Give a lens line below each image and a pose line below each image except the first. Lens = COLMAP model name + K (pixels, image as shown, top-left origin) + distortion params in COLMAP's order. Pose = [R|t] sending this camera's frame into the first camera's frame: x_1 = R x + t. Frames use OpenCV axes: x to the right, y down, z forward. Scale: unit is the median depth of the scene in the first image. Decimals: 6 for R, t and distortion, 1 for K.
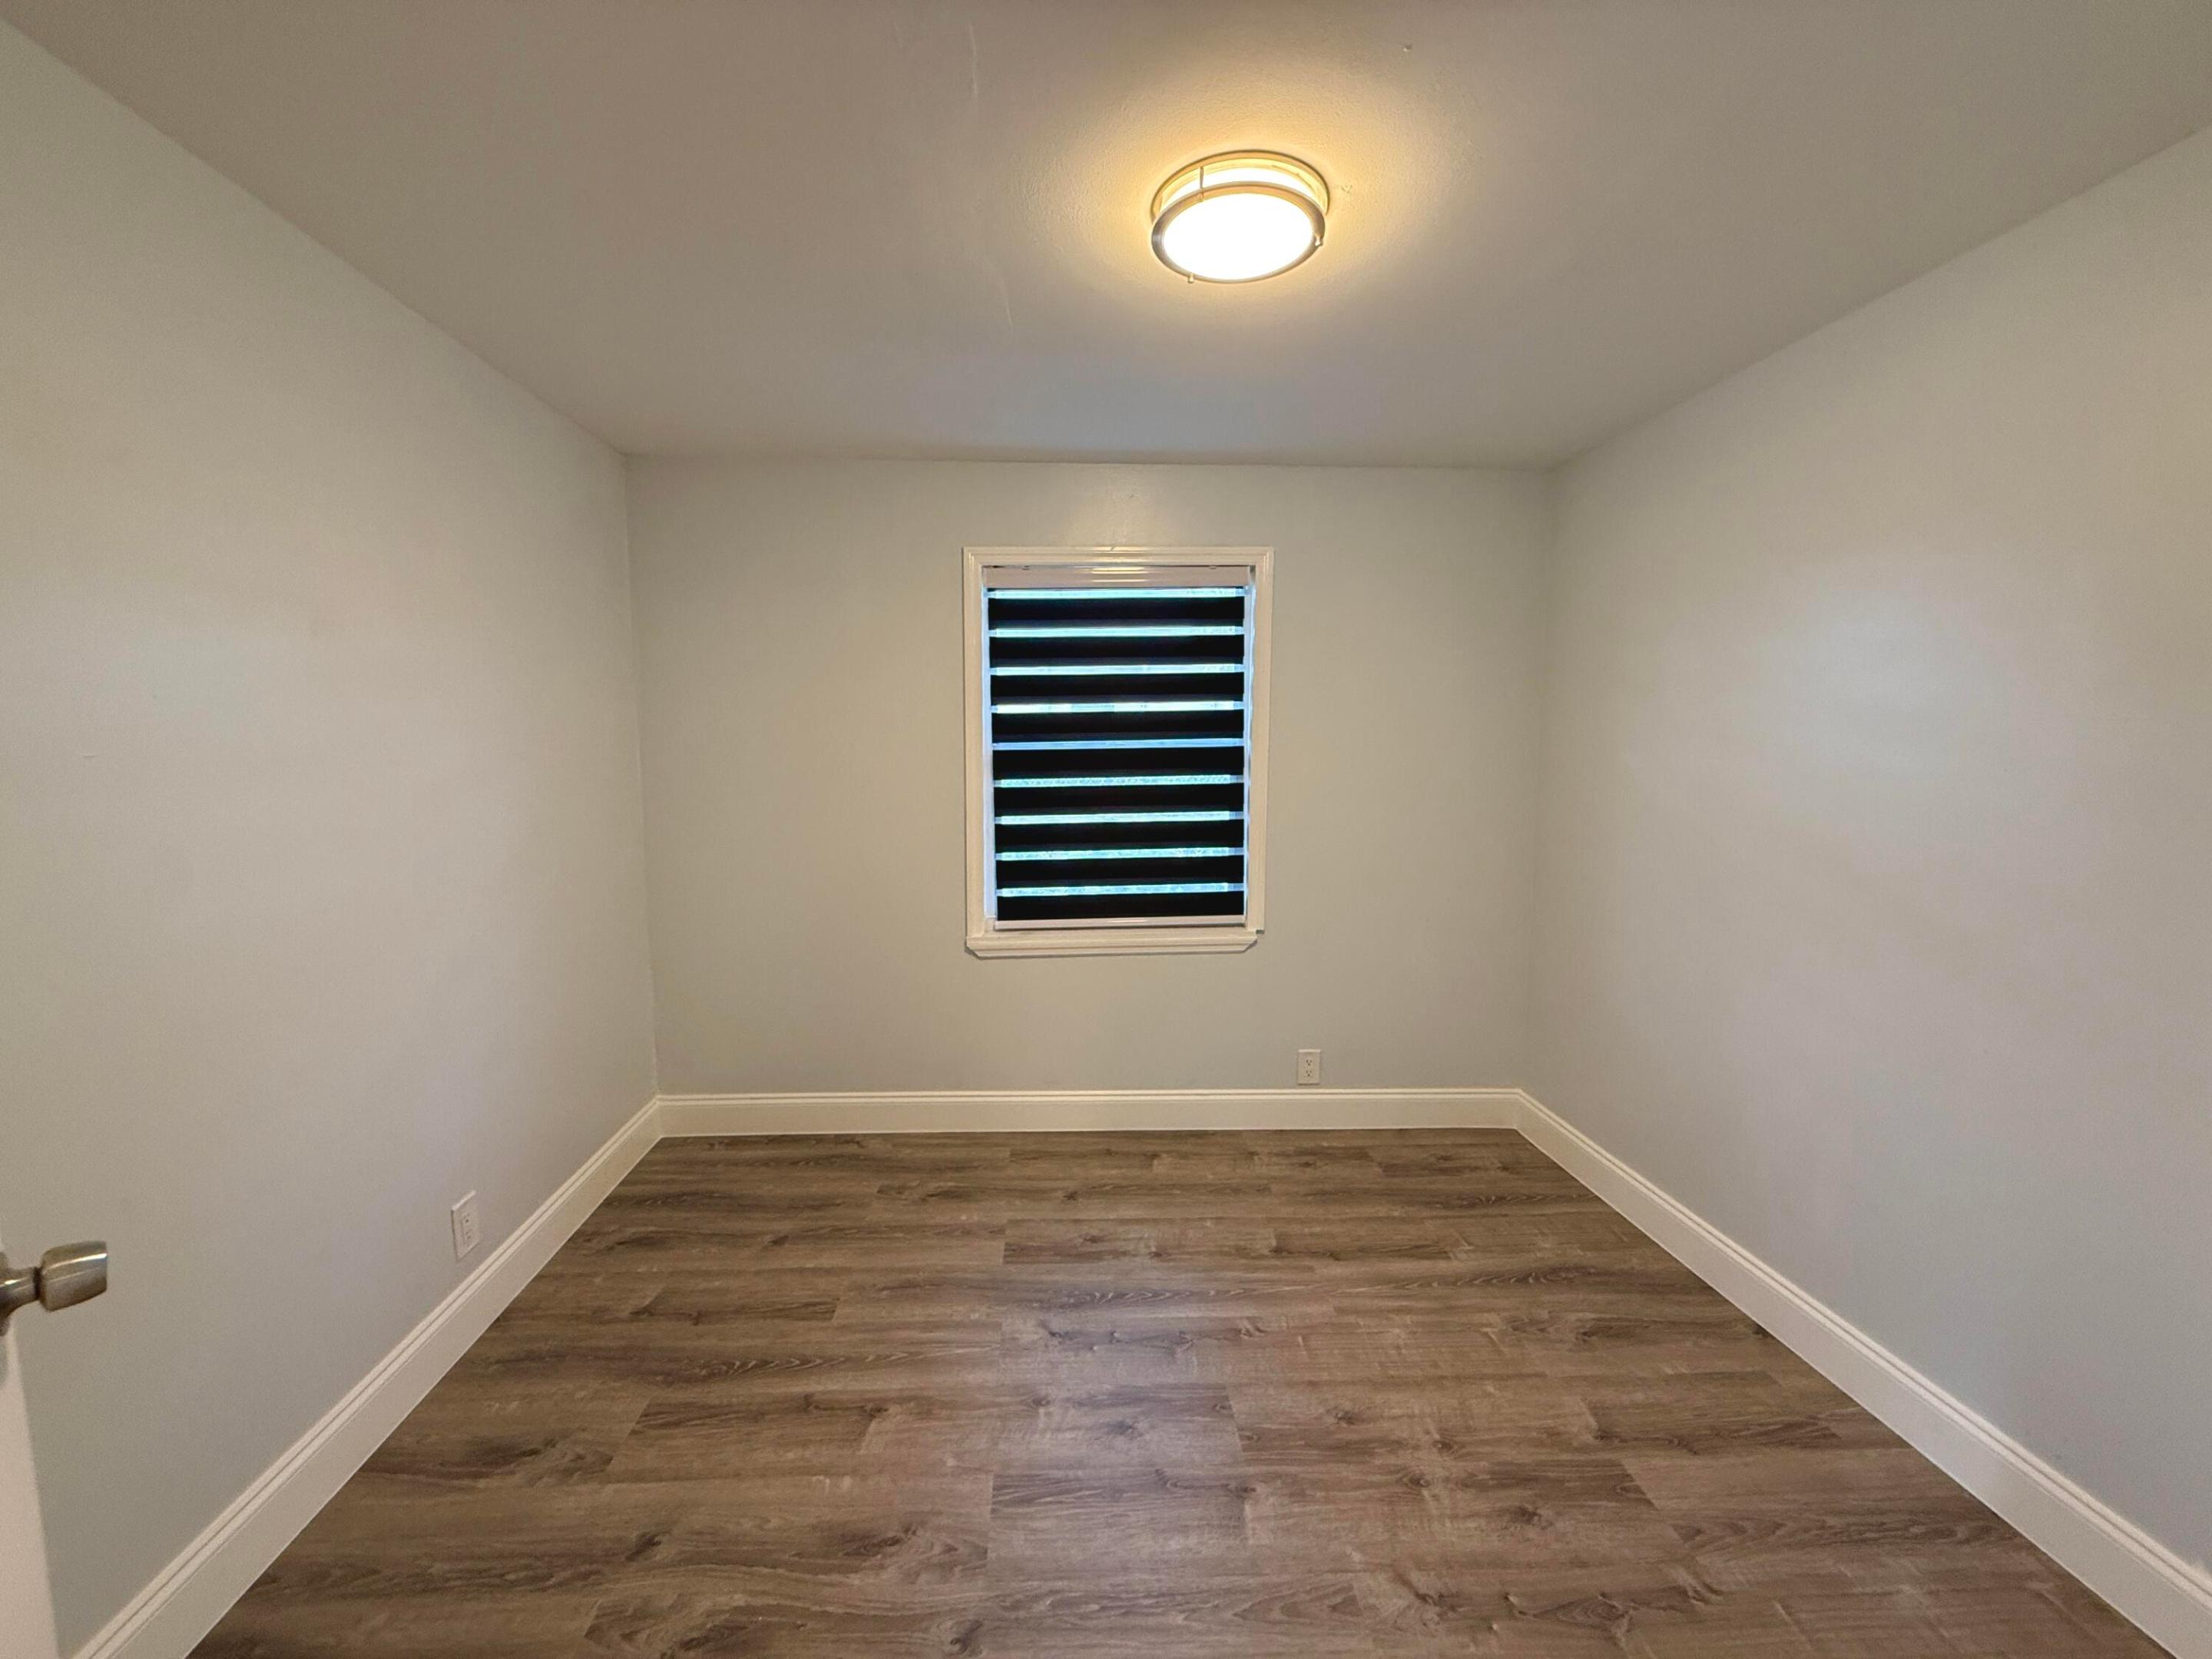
lens RADIAL K [[884.5, 0, 1109.3], [0, 884.5, 808.8], [0, 0, 1]] dist [0.001495, 0.000048]
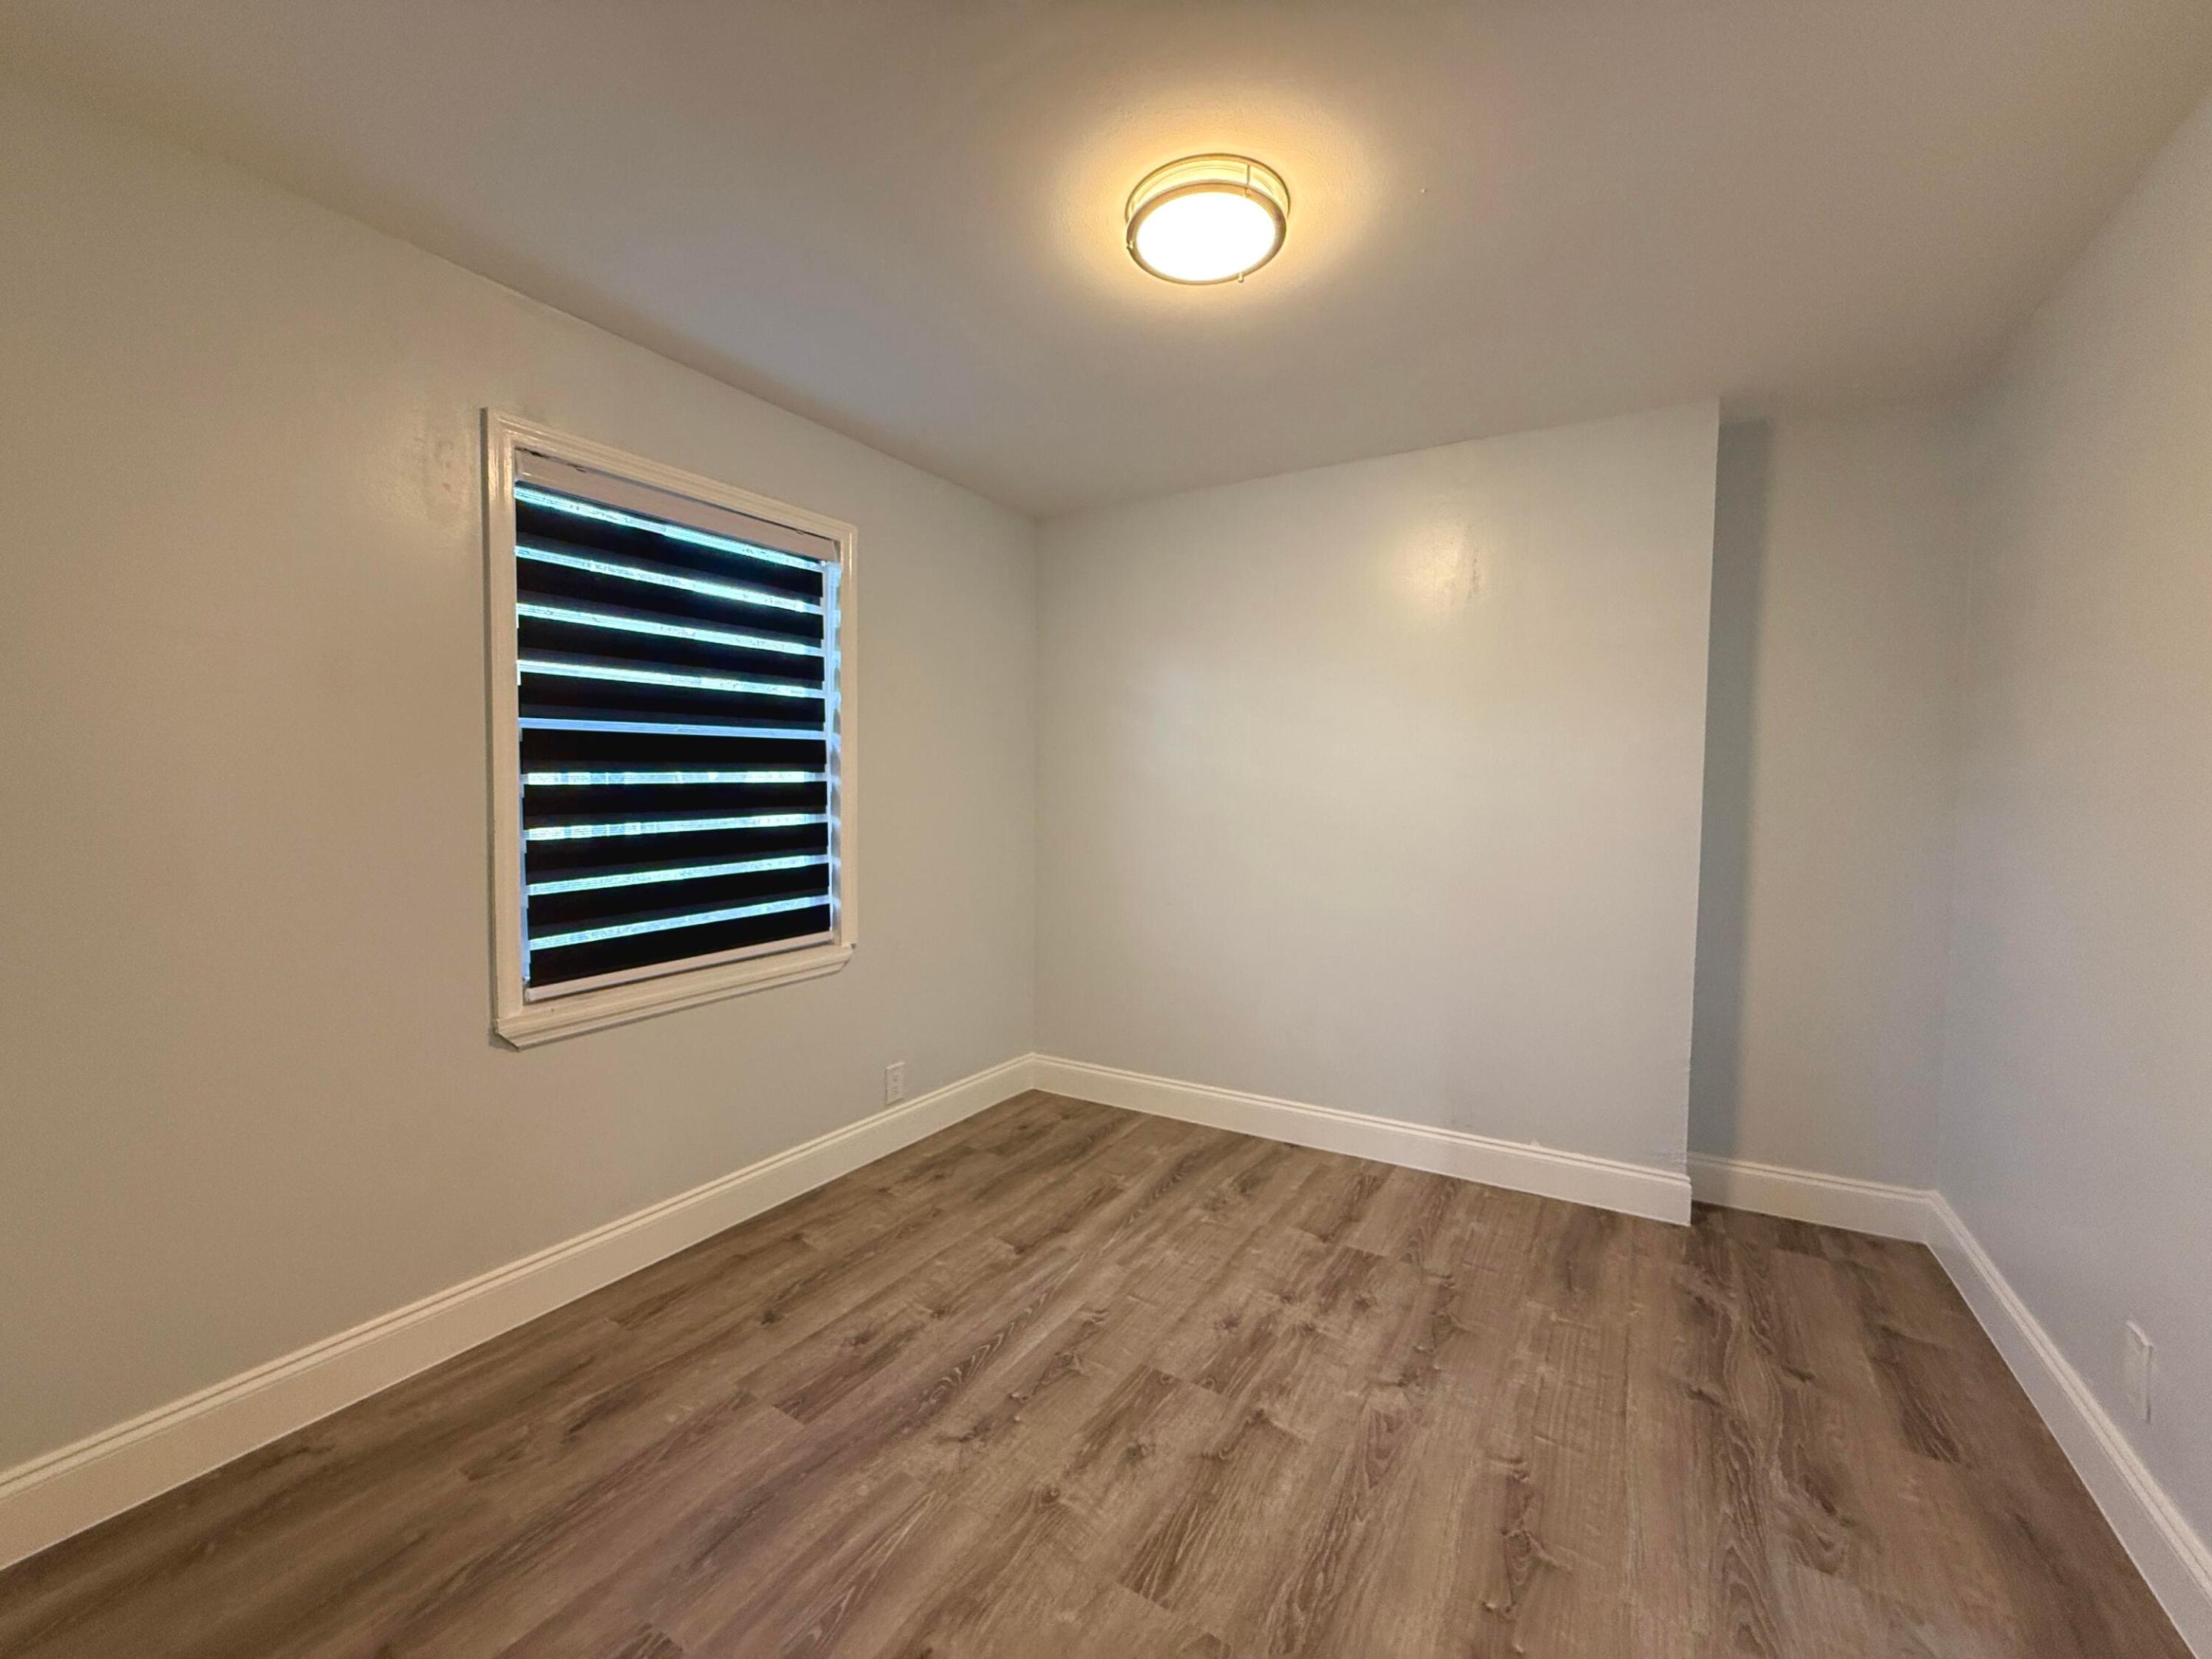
lens RADIAL K [[884.5, 0, 1092.2], [0, 884.5, 812.9], [0, 0, 1]] dist [0.001495, 0.000048]
pose [[0.565678, -0.020814, 0.824363, -0.545340], [0.059209, 0.998126, -0.015428, 0.040531], [-0.822498, 0.057537, 0.565851, 0.355058]]
